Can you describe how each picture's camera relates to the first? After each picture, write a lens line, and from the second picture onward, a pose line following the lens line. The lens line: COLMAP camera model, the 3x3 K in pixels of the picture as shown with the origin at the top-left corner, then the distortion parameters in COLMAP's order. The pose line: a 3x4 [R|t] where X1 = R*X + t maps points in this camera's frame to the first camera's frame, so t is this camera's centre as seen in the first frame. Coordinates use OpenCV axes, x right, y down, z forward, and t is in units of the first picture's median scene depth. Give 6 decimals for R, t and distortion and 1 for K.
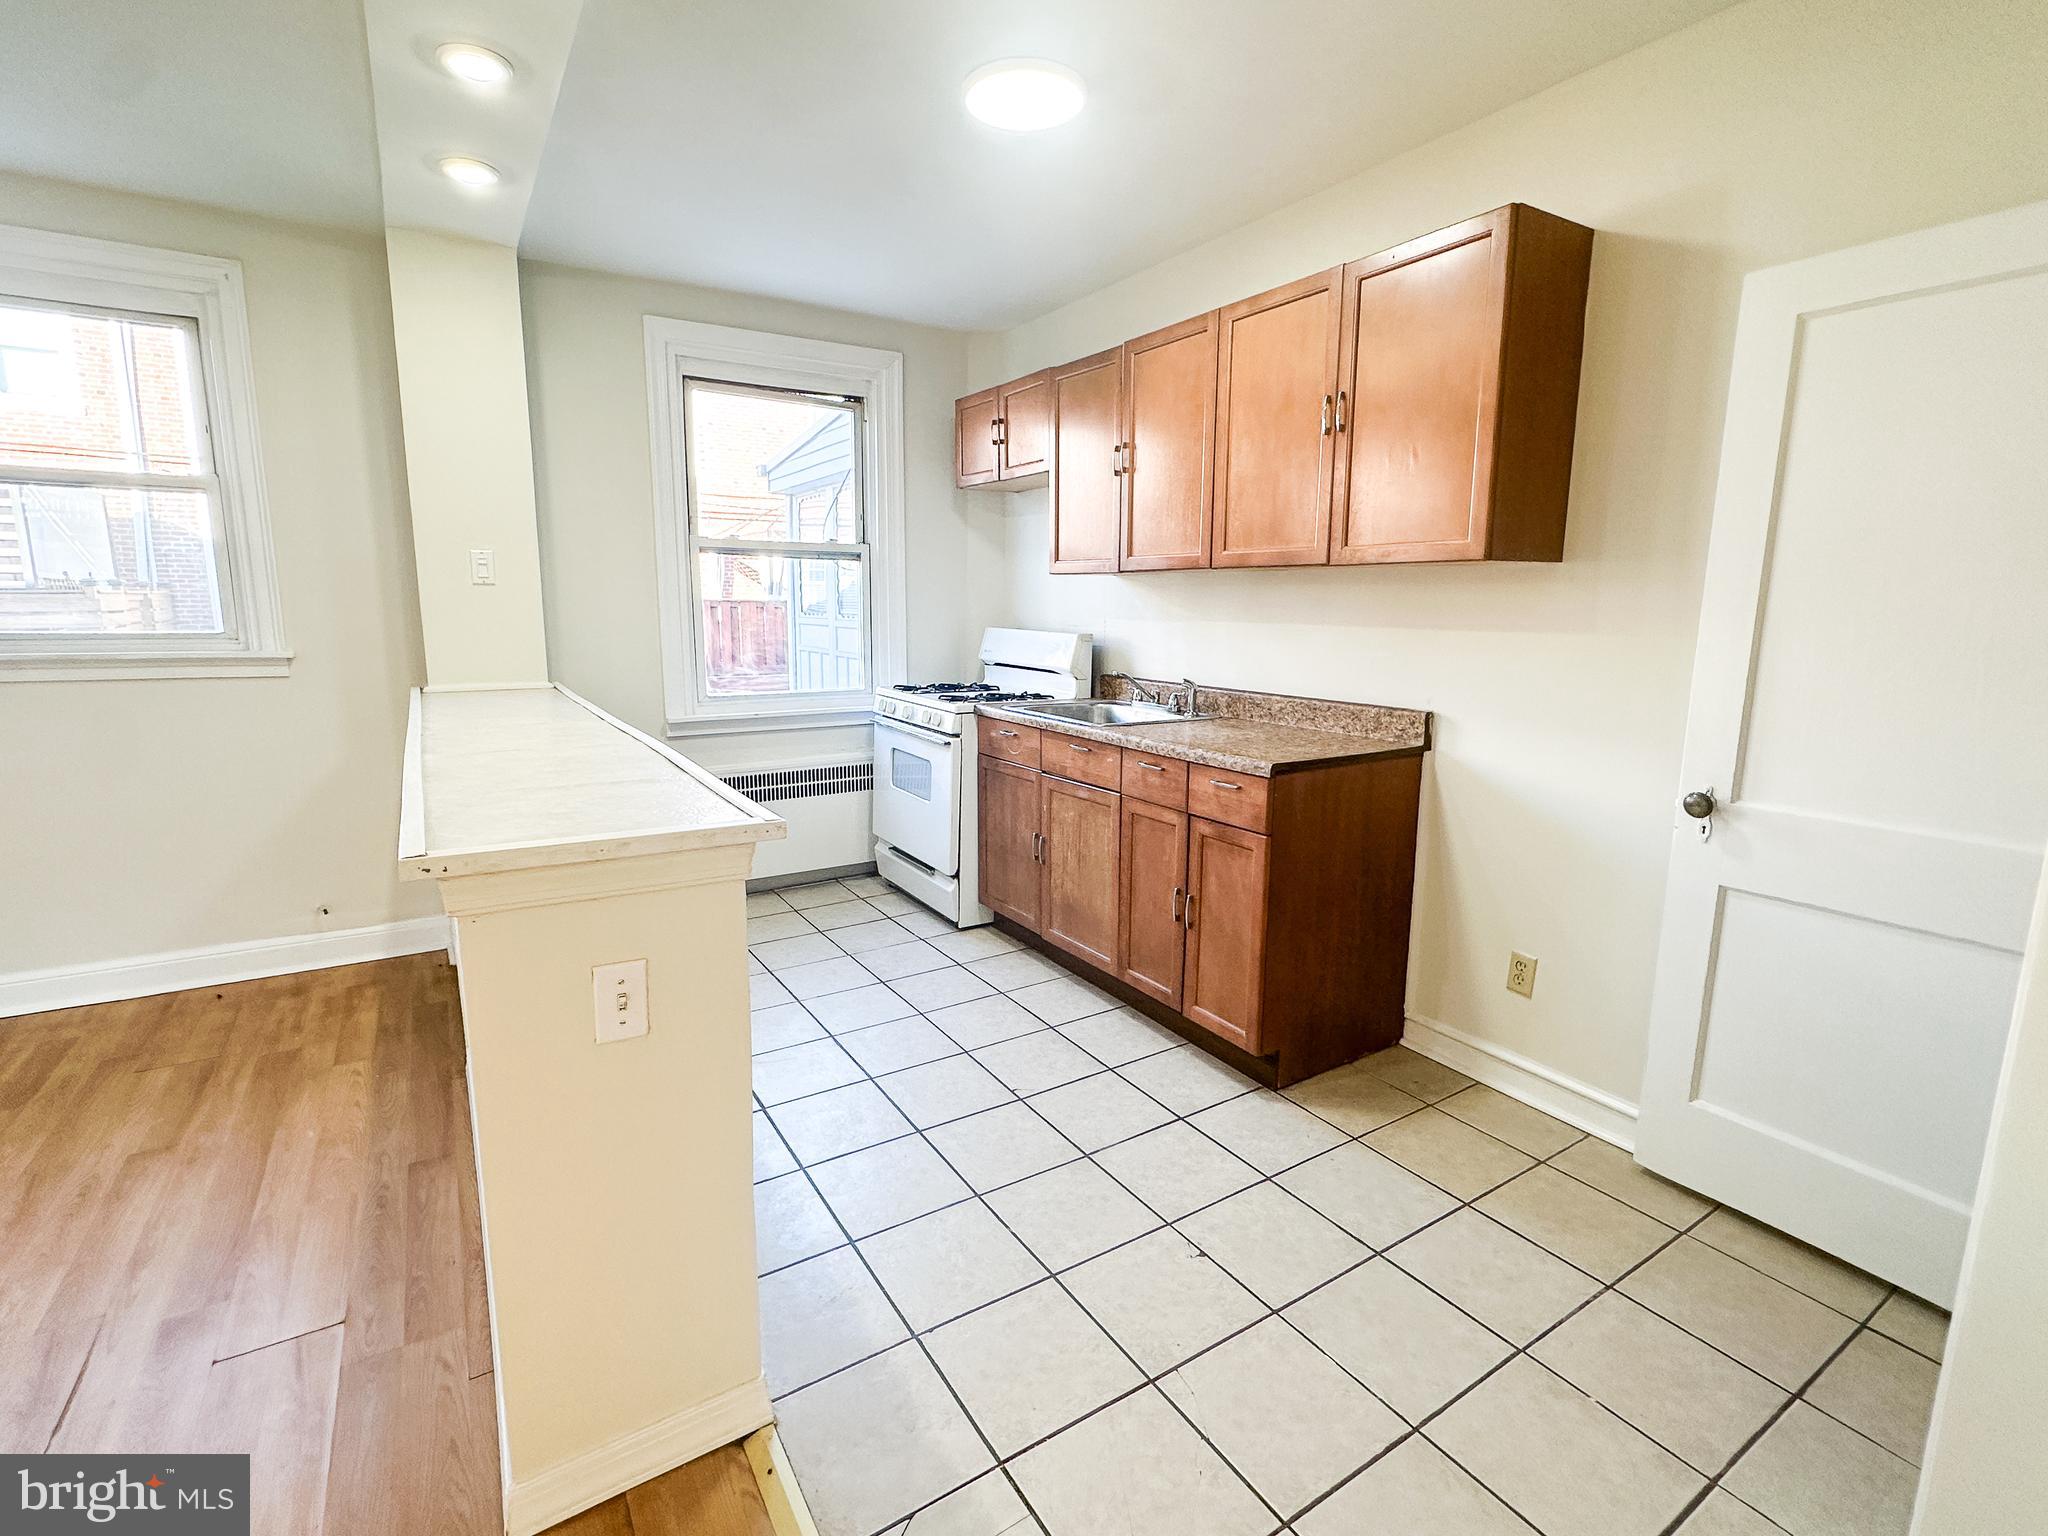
lens RADIAL K [[943.9, 0, 1025.3], [0, 943.9, 766.1], [0, 0, 1]] dist [-0.004850, 0.000808]
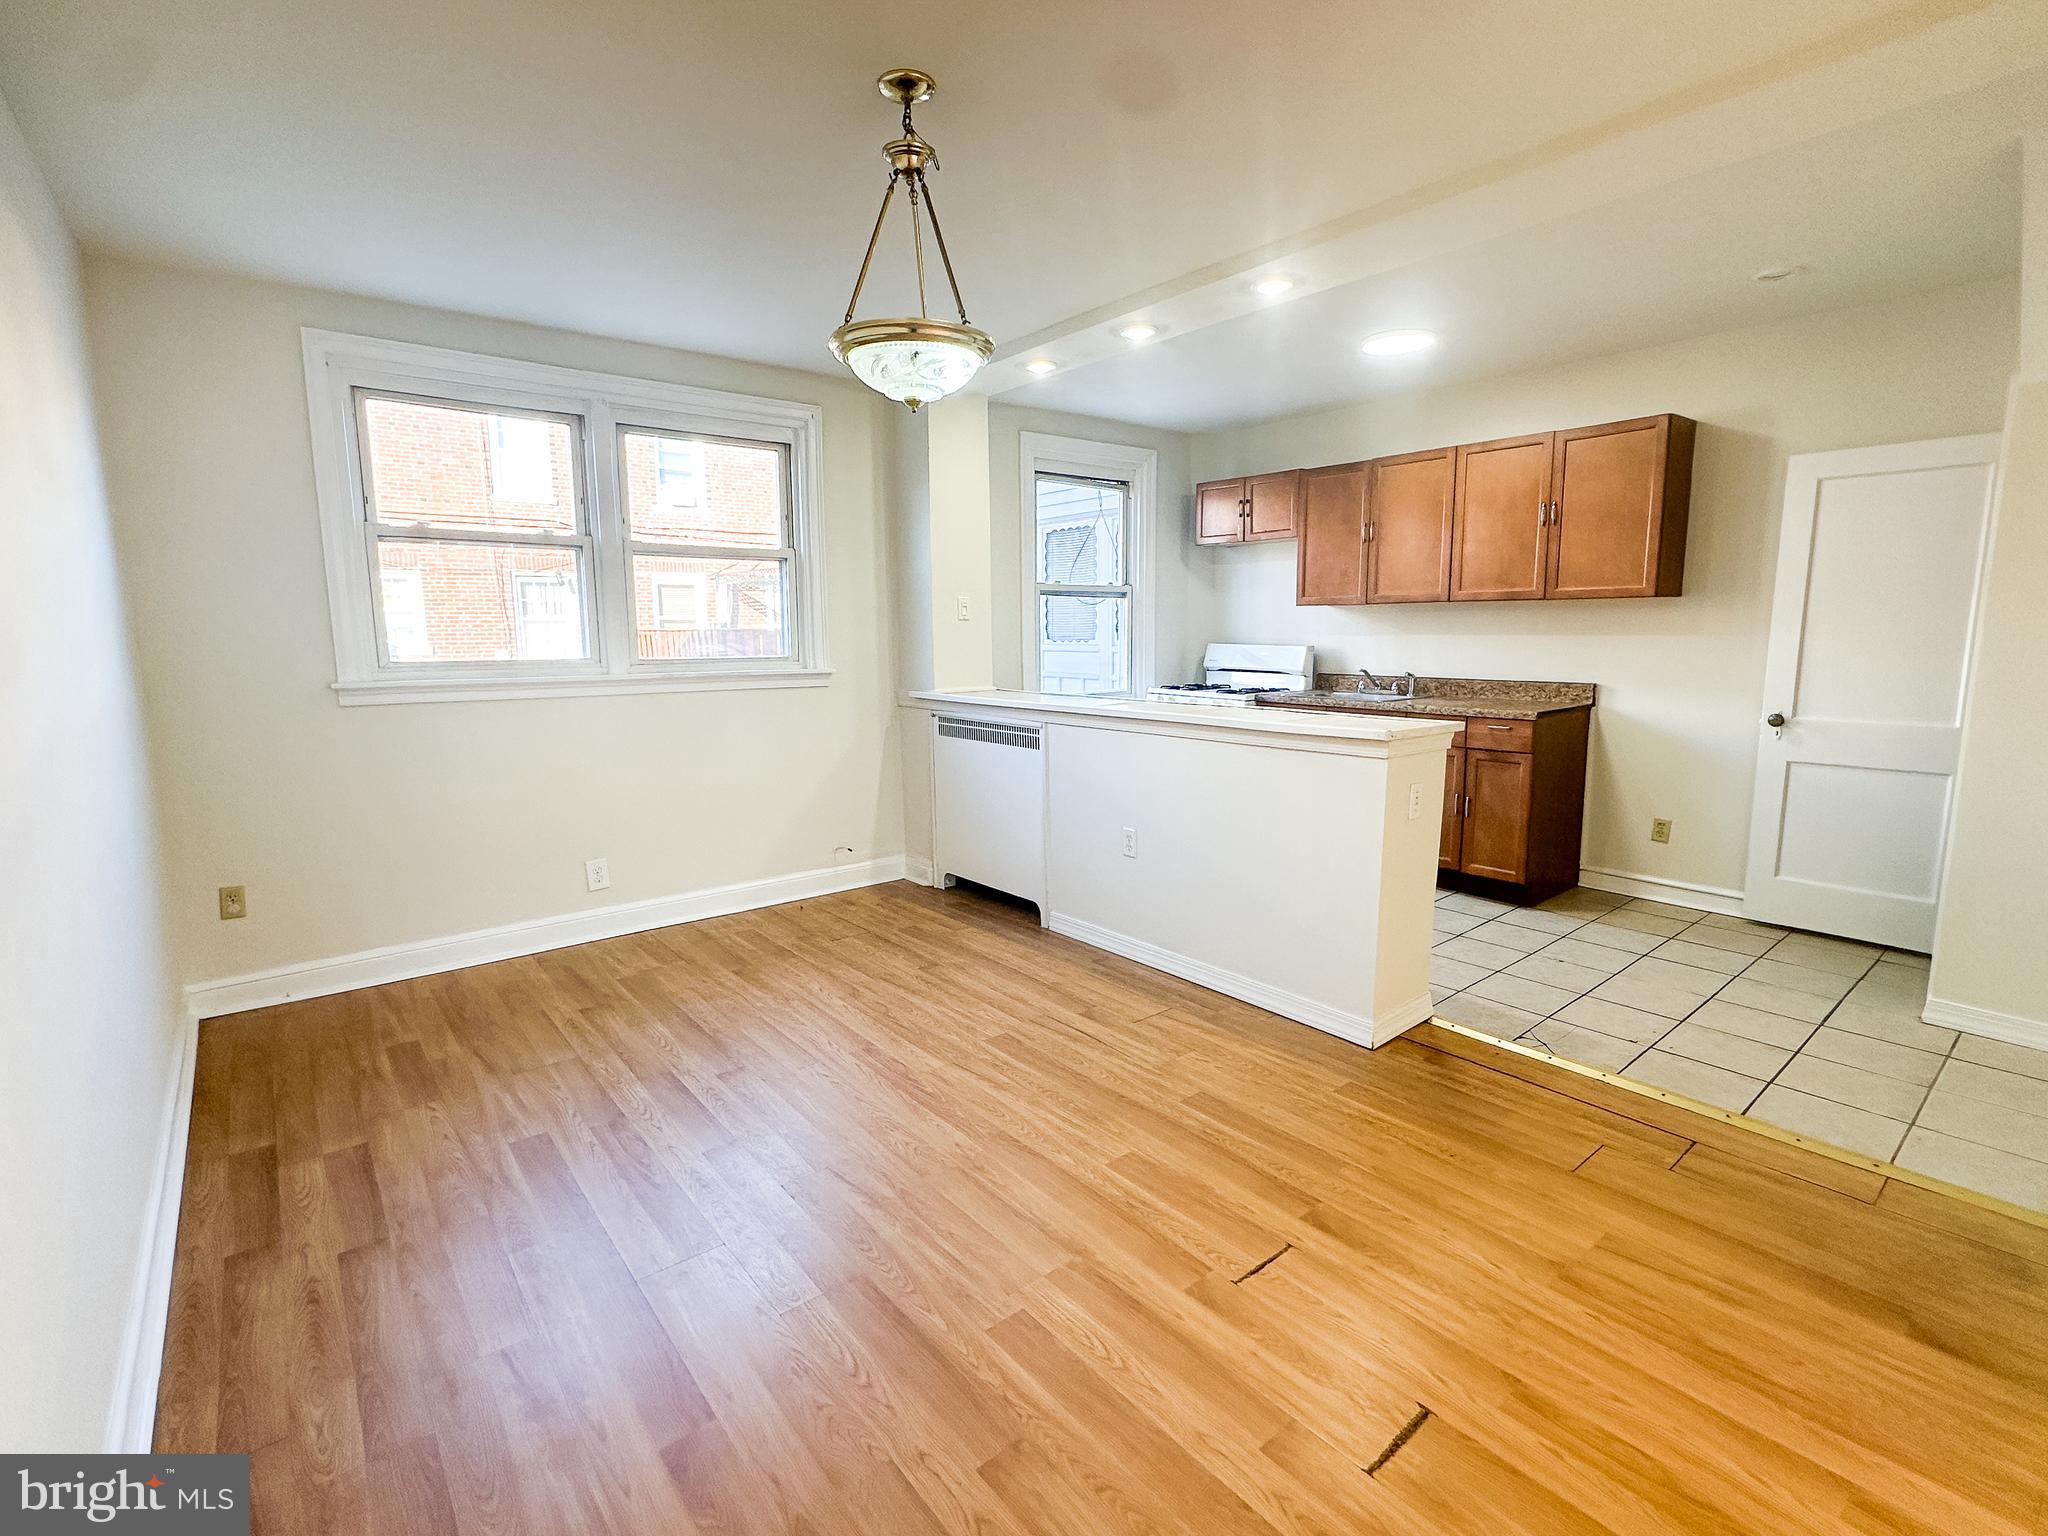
lens RADIAL K [[943.9, 0, 1023.1], [0, 943.9, 766.1], [0, 0, 1]] dist [-0.004850, 0.000808]
pose [[0.992348, -0.037641, 0.117595, -0.715604], [0.040457, 0.998947, -0.021654, 0.077104], [-0.116656, 0.026246, 0.992825, -0.506348]]
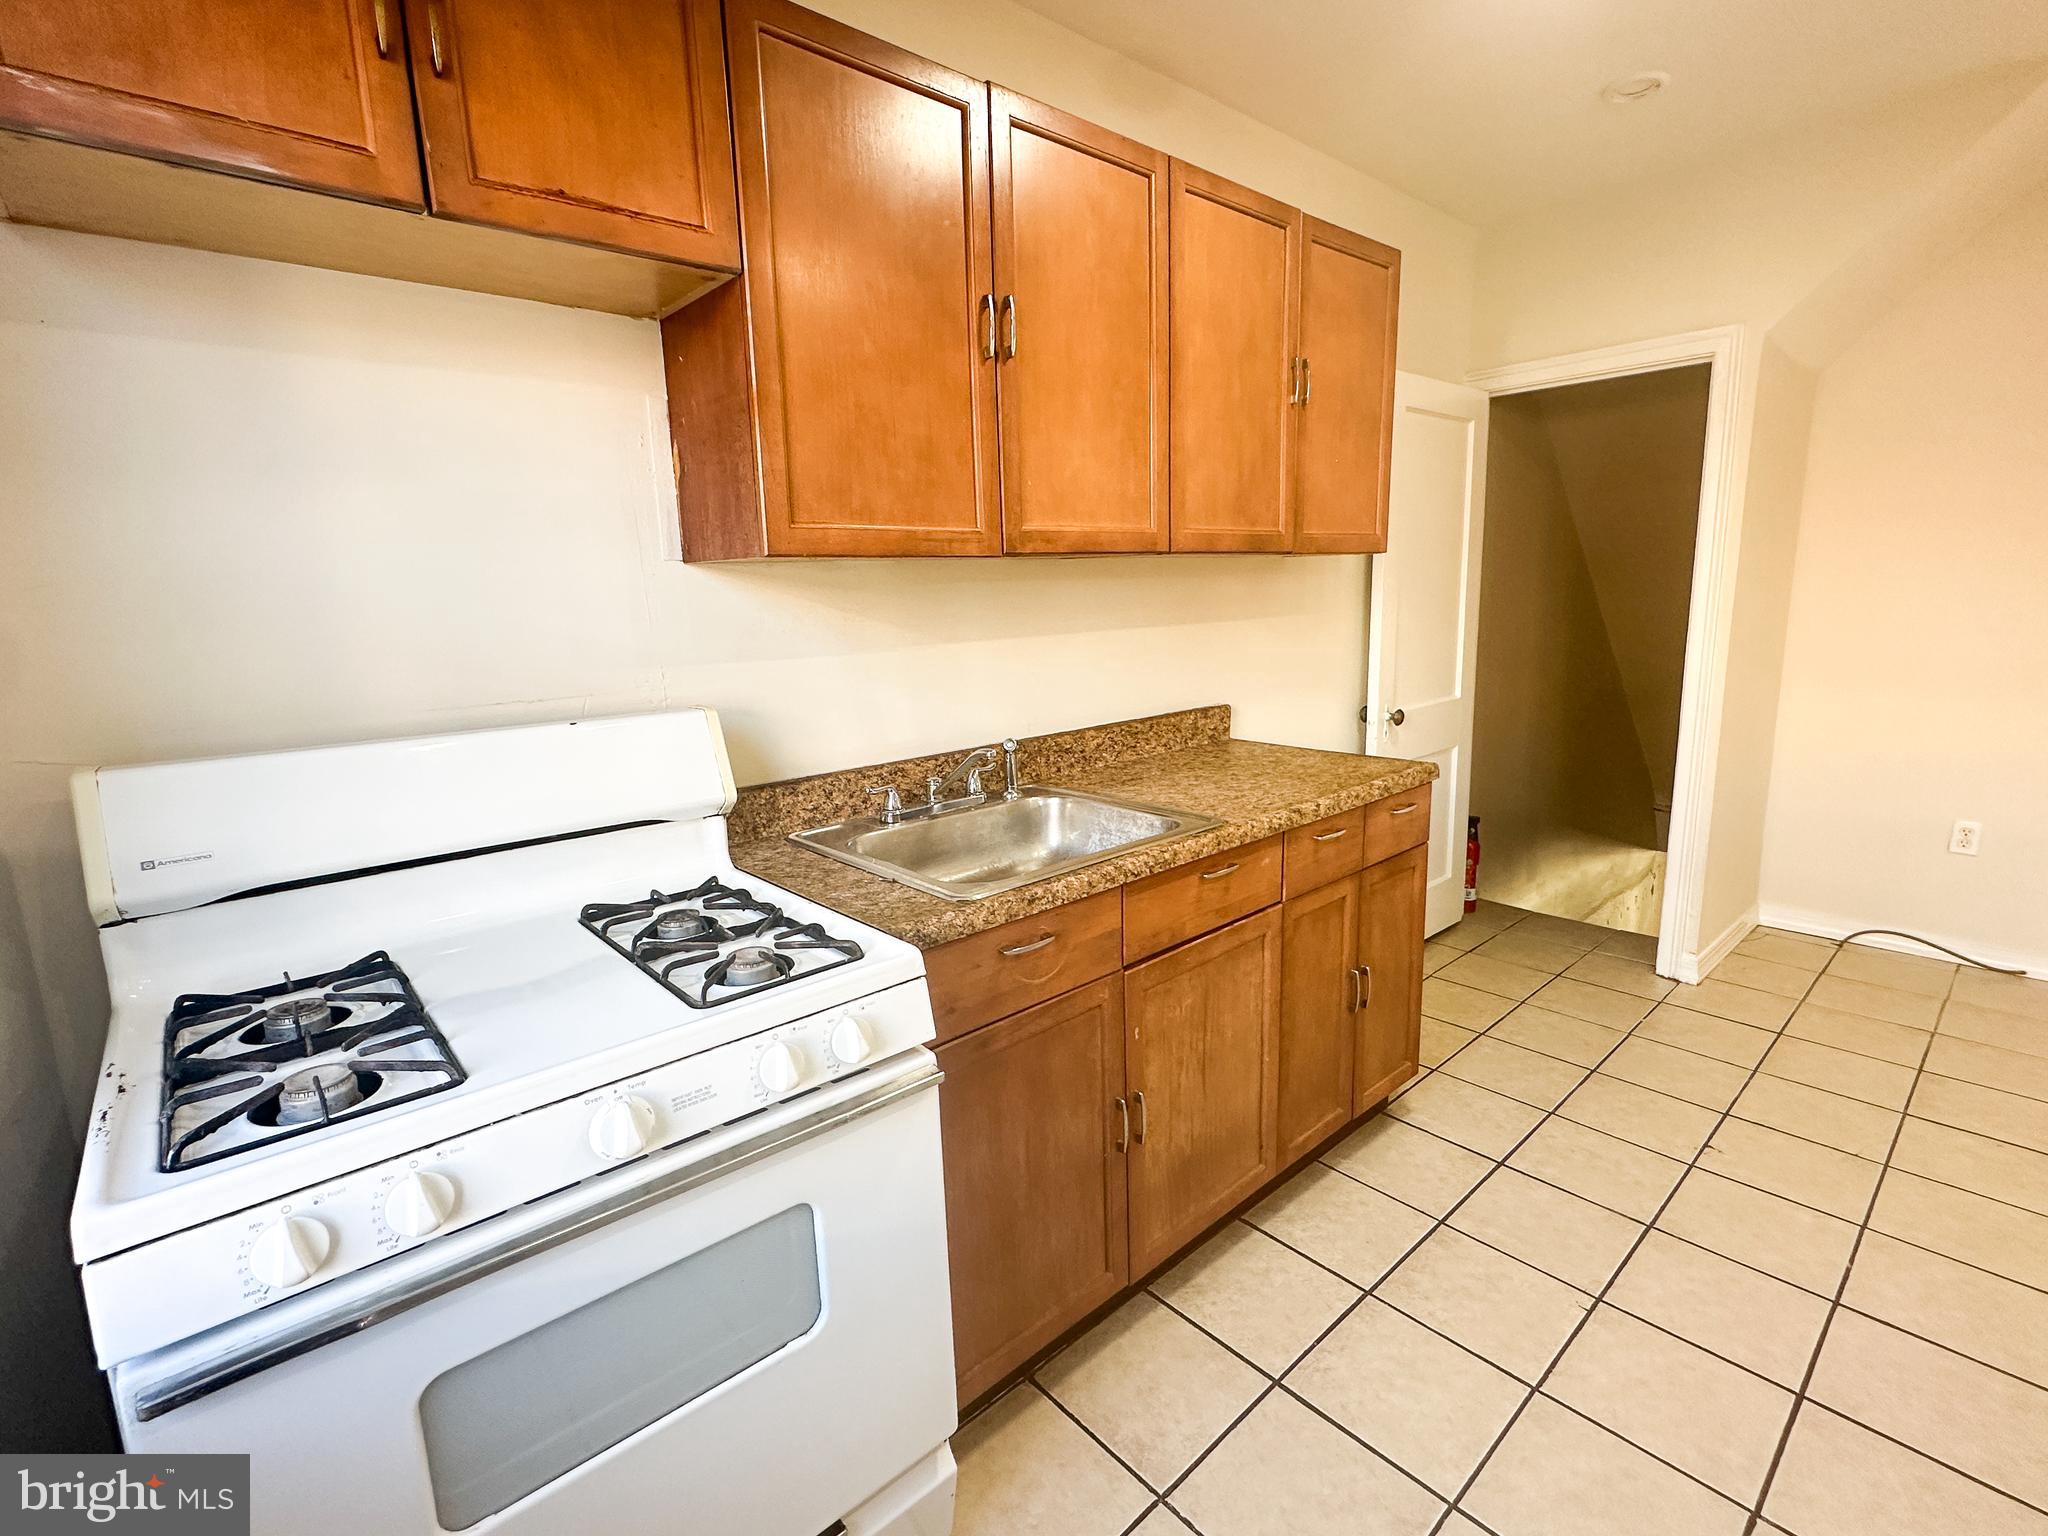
lens RADIAL K [[943.9, 0, 1031.4], [0, 943.9, 764.2], [0, 0, 1]] dist [-0.004850, 0.000808]
pose [[-0.162952, -0.185524, 0.969034, -0.458198], [0.202709, 0.954914, 0.216908, -0.226239], [-0.965586, 0.231778, -0.117998, 1.180552]]
